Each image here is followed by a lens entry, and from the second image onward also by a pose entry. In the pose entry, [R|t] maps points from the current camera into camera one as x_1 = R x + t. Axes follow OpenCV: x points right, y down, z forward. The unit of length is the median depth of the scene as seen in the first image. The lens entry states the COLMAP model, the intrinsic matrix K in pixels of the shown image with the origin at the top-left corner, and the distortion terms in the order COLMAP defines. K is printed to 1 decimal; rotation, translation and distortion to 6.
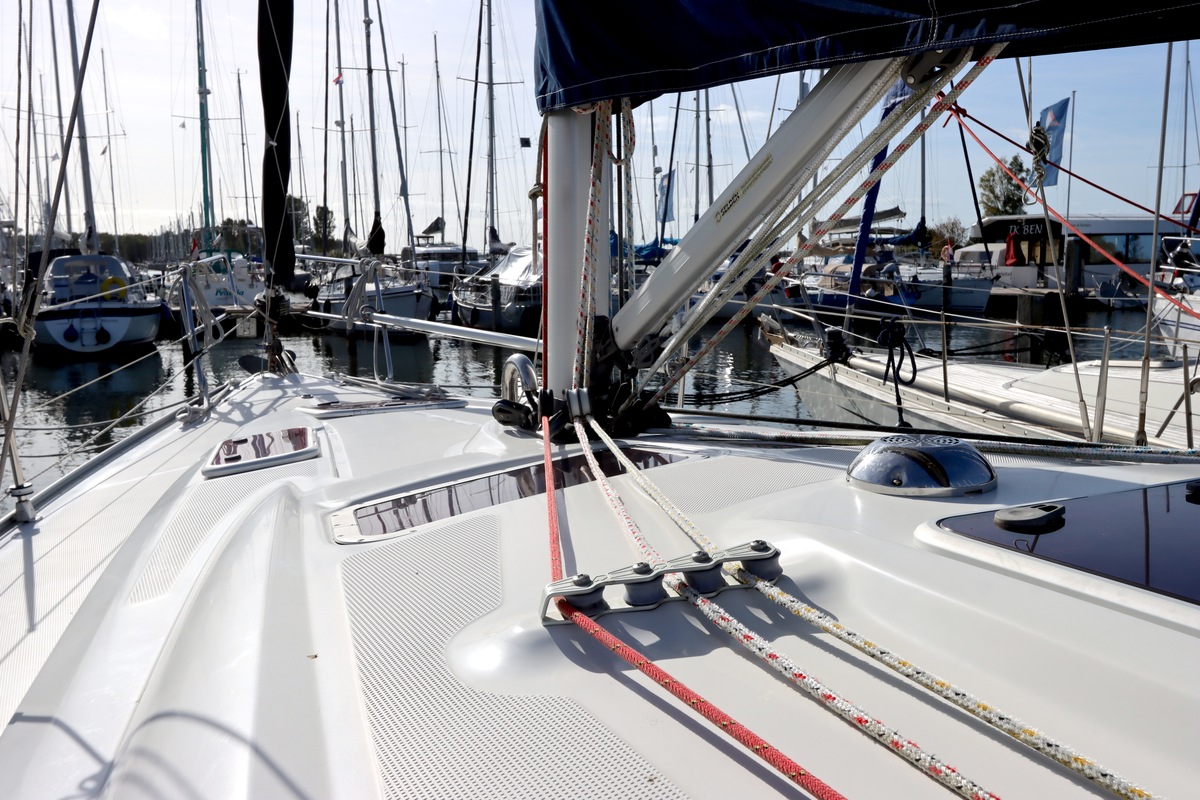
lens RADIAL K [[1055.5, 0, 592.6], [0, 1055.5, 363.6], [0, 0, 1]] dist [0.007338, 0.034115]
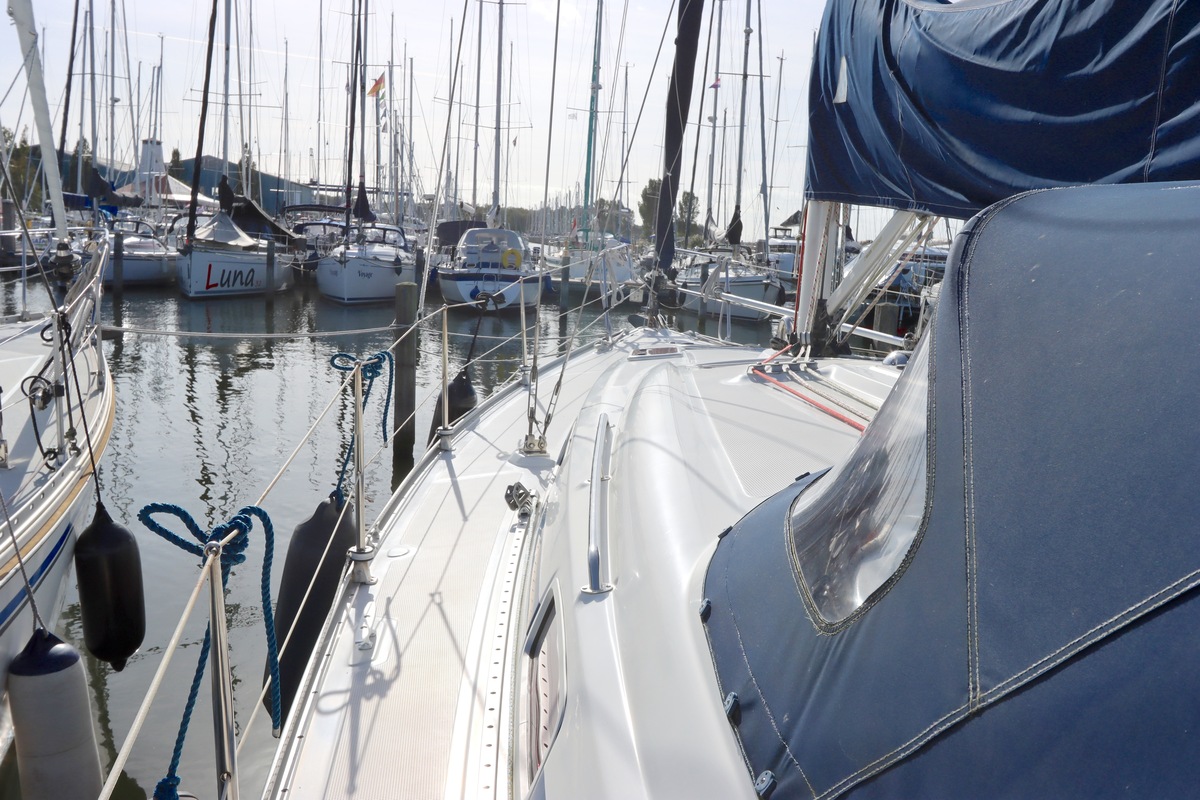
lens RADIAL K [[1055.5, 0, 590.0], [0, 1055.5, 356.4], [0, 0, 1]] dist [0.007338, 0.034115]
pose [[0.941501, 0.104388, -0.320436, 0.019969], [-0.103536, 0.994430, 0.019745, 0.005650], [0.320712, 0.014587, 0.947064, -0.087143]]
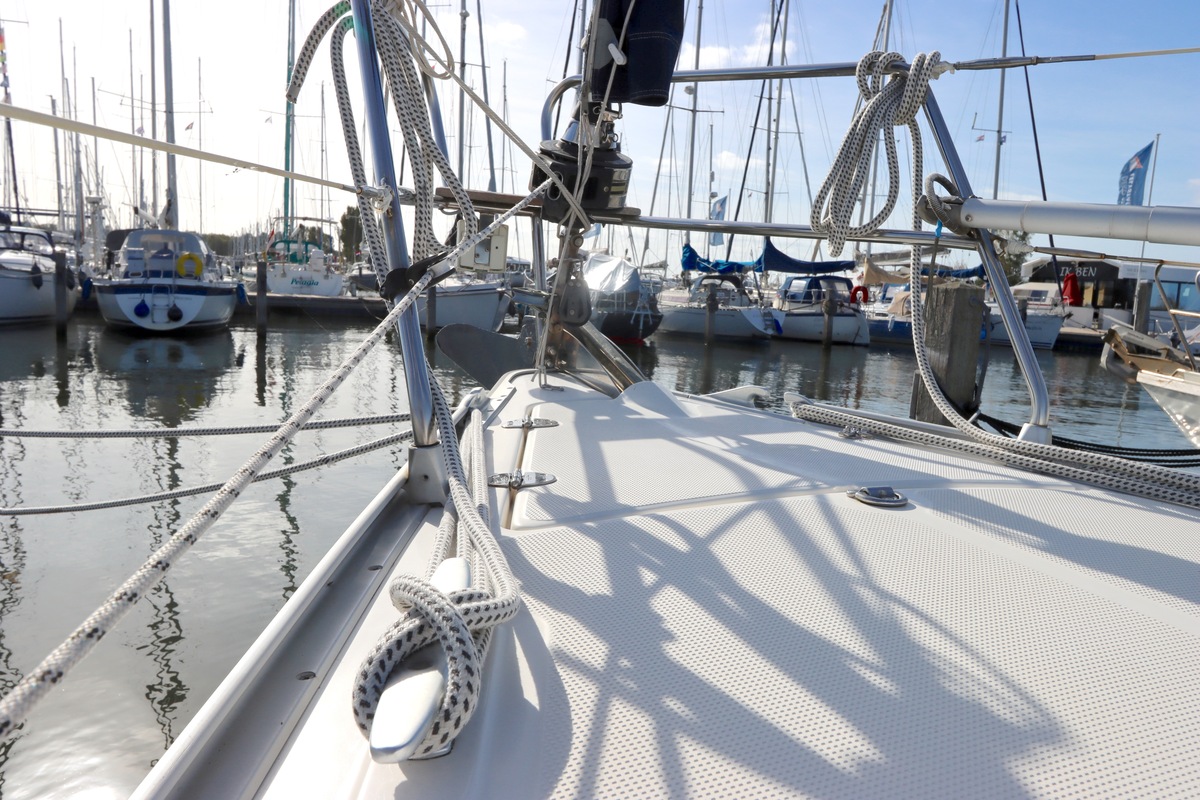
lens RADIAL K [[924.6, 0, 602.0], [0, 924.6, 370.1], [0, 0, 1]] dist [0.017237, -0.001812]
pose [[0.997858, 0.064785, -0.009079, -0.066968], [-0.064799, 0.997898, -0.001210, 0.000470], [0.008981, 0.001795, 0.999958, 0.165347]]
